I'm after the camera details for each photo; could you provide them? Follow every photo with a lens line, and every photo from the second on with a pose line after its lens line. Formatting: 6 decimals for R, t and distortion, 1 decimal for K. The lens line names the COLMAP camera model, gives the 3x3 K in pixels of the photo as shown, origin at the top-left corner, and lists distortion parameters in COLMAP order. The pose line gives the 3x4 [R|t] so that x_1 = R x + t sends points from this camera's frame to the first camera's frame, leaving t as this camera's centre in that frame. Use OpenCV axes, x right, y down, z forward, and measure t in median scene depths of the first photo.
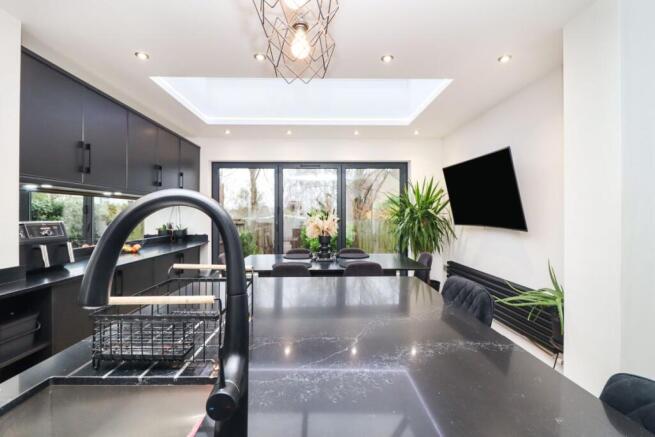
lens RADIAL K [[302.9, 0, 320.9], [0, 302.9, 214.8], [0, 0, 1]] dist [0.000148, -0.000689]
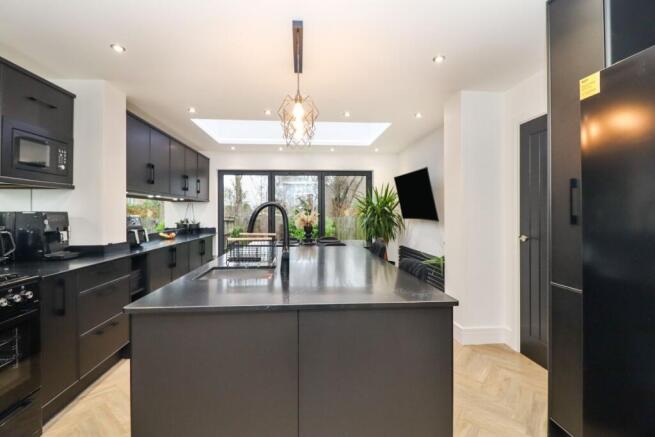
lens RADIAL K [[302.9, 0, 331.1], [0, 302.9, 214.5], [0, 0, 1]] dist [0.000148, -0.000689]
pose [[0.995694, -0.003237, 0.092641, -0.010498], [0.002795, 0.999984, 0.004896, 0.006106], [-0.092655, -0.004616, 0.995688, -0.329806]]
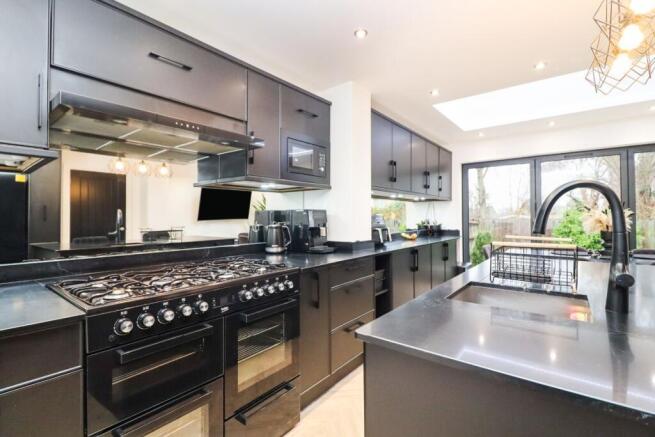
lens RADIAL K [[302.9, 0, 319.1], [0, 302.9, 213.9], [0, 0, 1]] dist [0.000148, -0.000689]
pose [[0.772081, -0.013362, -0.635383, -0.069100], [0.006230, 0.999890, -0.013458, 0.019802], [0.635493, 0.006432, 0.772080, -0.199374]]
